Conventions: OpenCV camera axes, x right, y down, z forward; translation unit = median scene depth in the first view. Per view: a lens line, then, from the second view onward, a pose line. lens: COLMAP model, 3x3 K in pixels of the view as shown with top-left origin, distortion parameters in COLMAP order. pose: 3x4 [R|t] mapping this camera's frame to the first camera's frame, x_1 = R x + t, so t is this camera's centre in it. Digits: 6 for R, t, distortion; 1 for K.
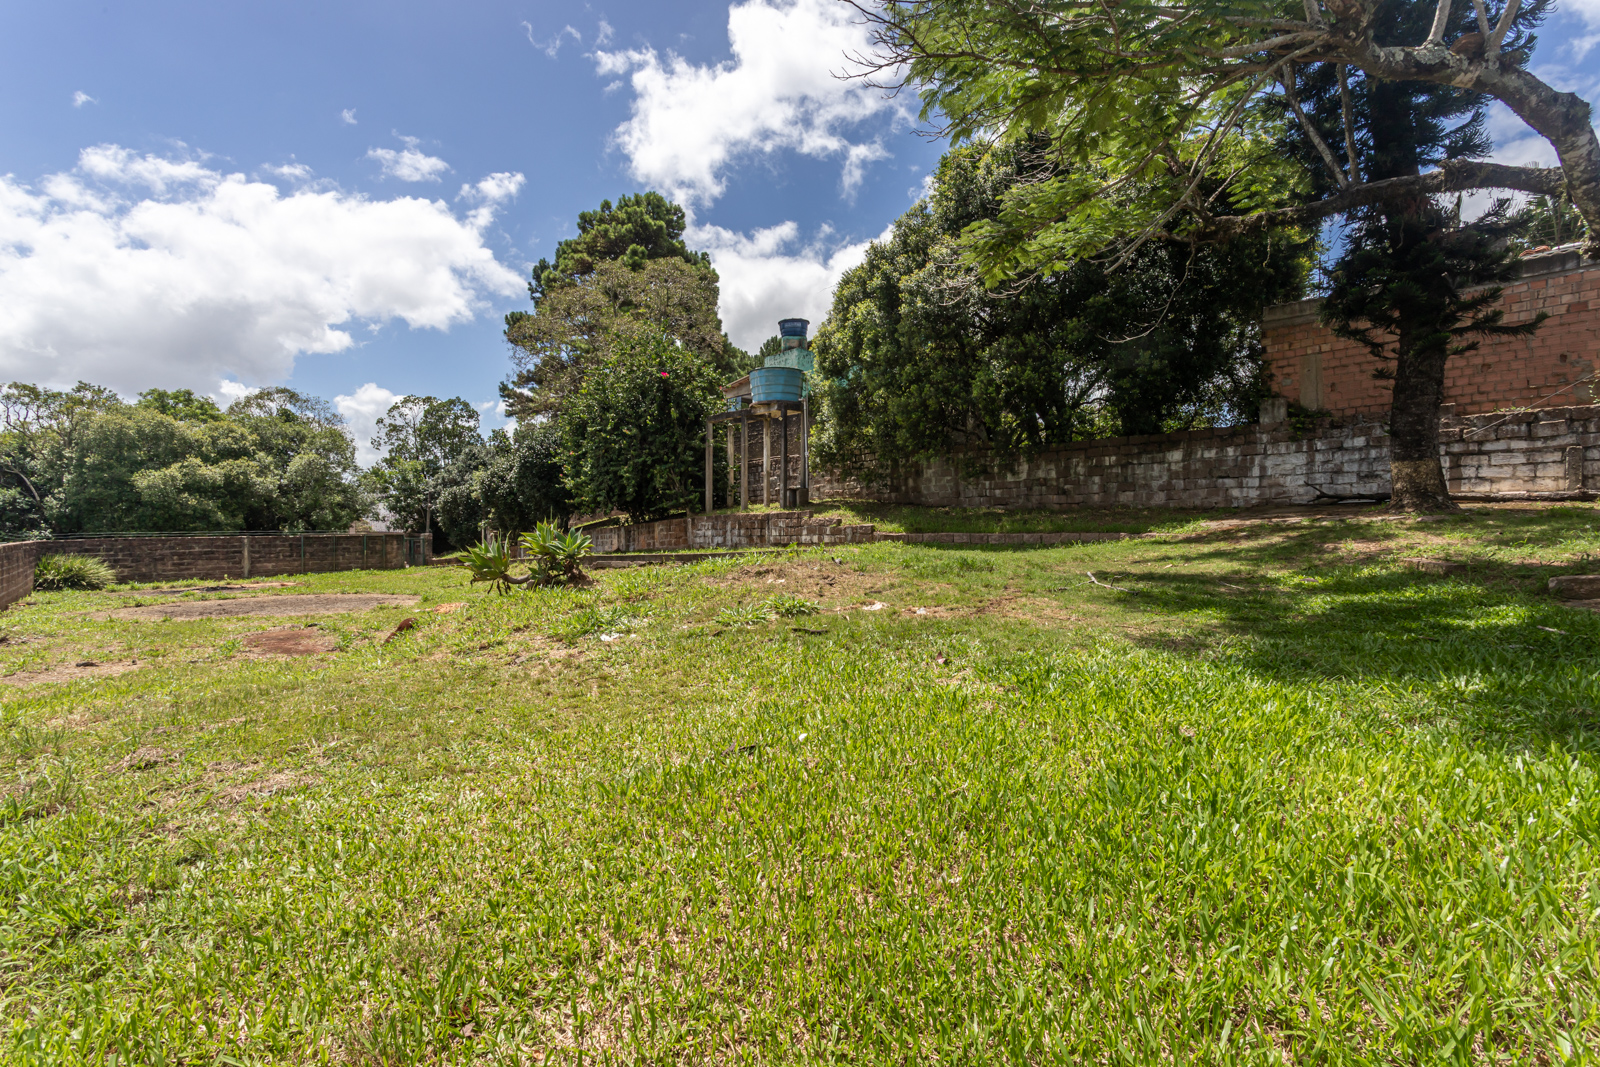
lens RADIAL K [[755.2, 0, 794.0], [0, 755.2, 535.2], [0, 0, 1]] dist [0.004075, 0.000459]
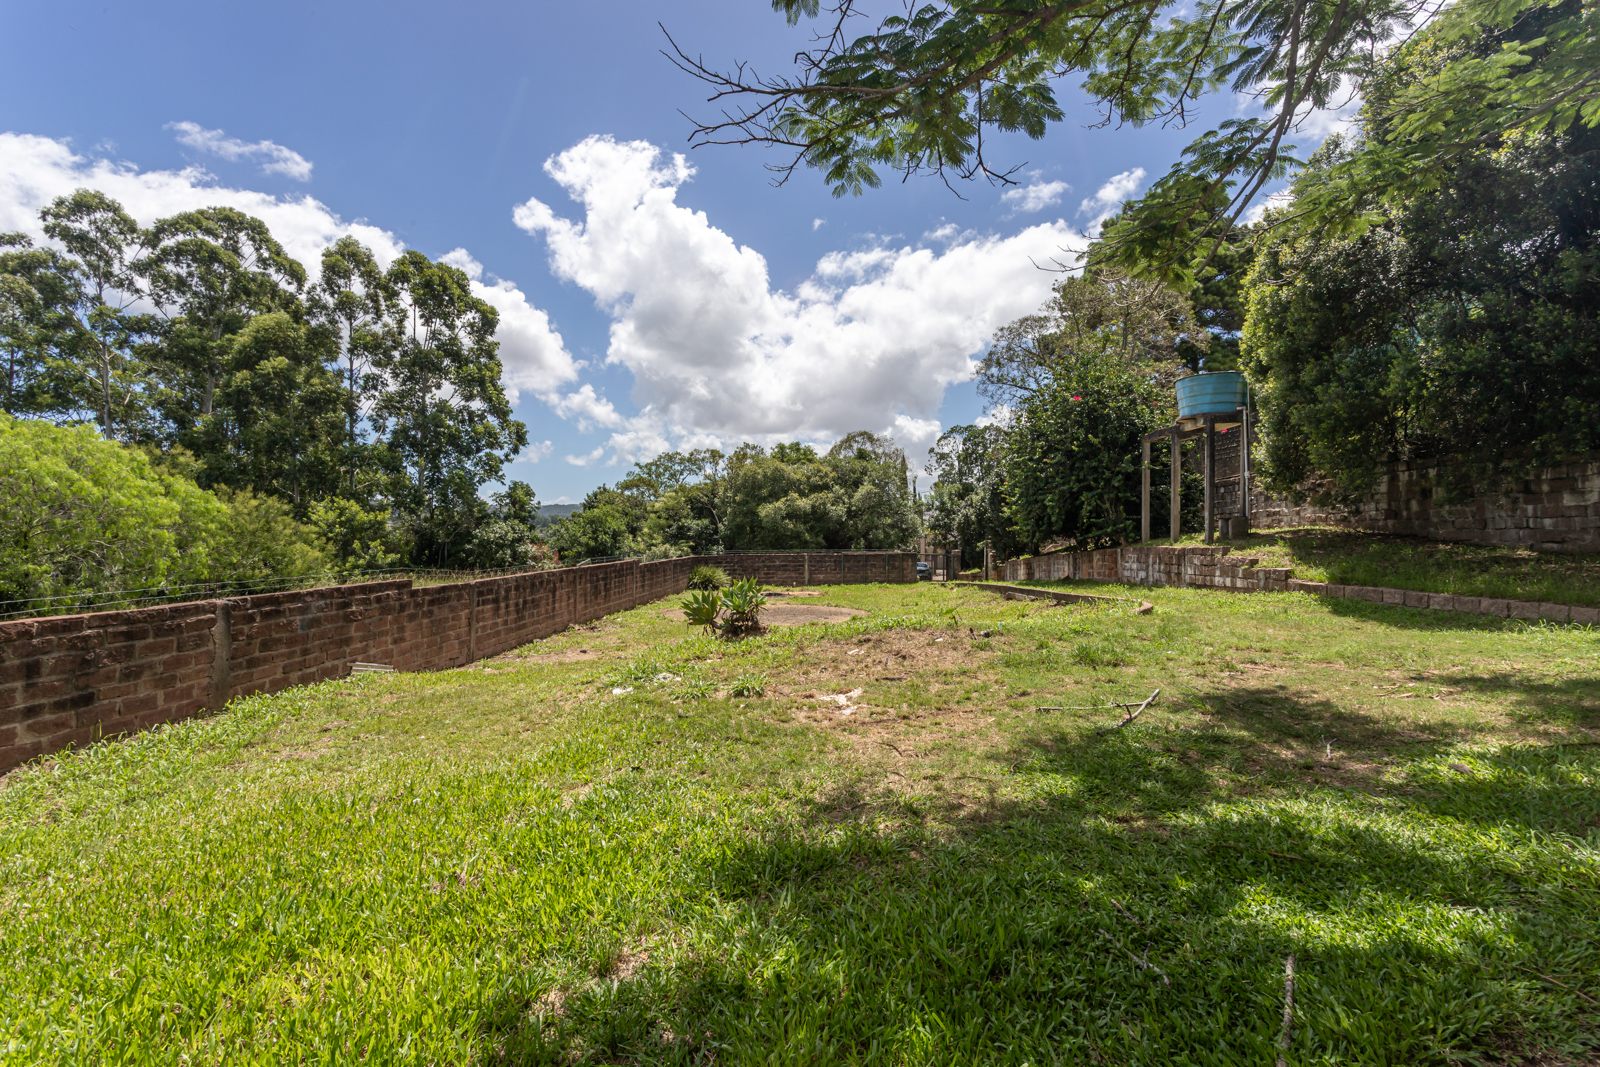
lens RADIAL K [[755.2, 0, 790.1], [0, 755.2, 528.6], [0, 0, 1]] dist [0.004075, 0.000459]
pose [[0.700465, -0.003383, -0.713678, 0.152006], [-0.006694, 0.999914, -0.011309, -0.021850], [0.713655, 0.012699, 0.700382, 0.048238]]
